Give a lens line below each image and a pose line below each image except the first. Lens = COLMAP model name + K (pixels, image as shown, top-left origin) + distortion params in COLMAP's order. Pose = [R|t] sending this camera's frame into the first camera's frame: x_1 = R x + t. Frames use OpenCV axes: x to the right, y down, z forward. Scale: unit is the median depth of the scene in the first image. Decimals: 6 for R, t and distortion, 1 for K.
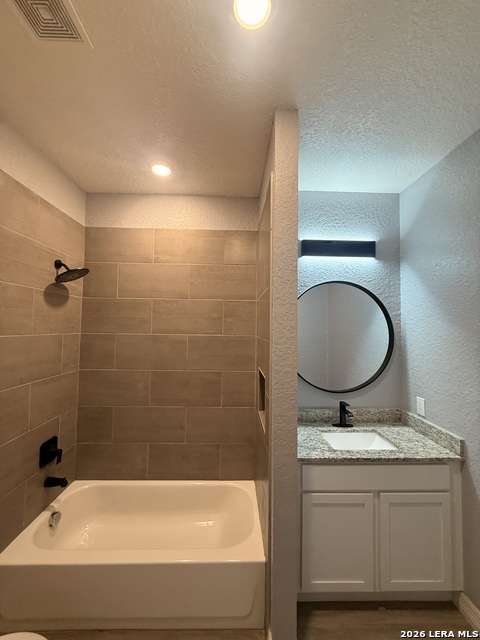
lens RADIAL K [[256.5, 0, 240.5], [0, 256.5, 316.9], [0, 0, 1]] dist [-0.002498, 0.000589]
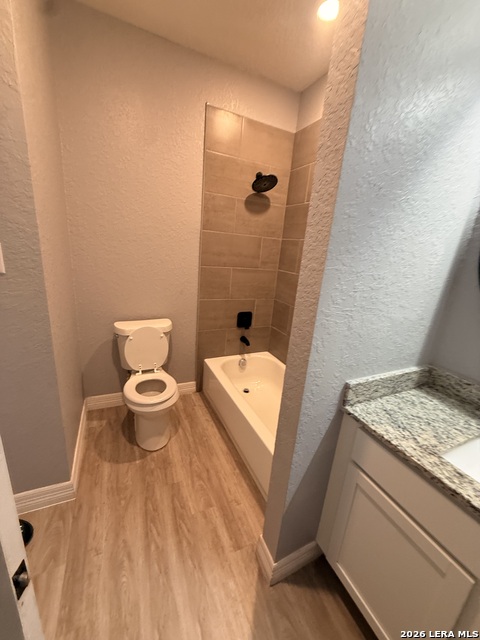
lens RADIAL K [[256.5, 0, 240.6], [0, 256.5, 317.8], [0, 0, 1]] dist [-0.002498, 0.000589]
pose [[0.400081, 0.267416, -0.876598, 0.495247], [-0.040404, 0.960700, 0.274632, 0.109927], [0.915589, -0.074457, 0.395163, 0.384345]]
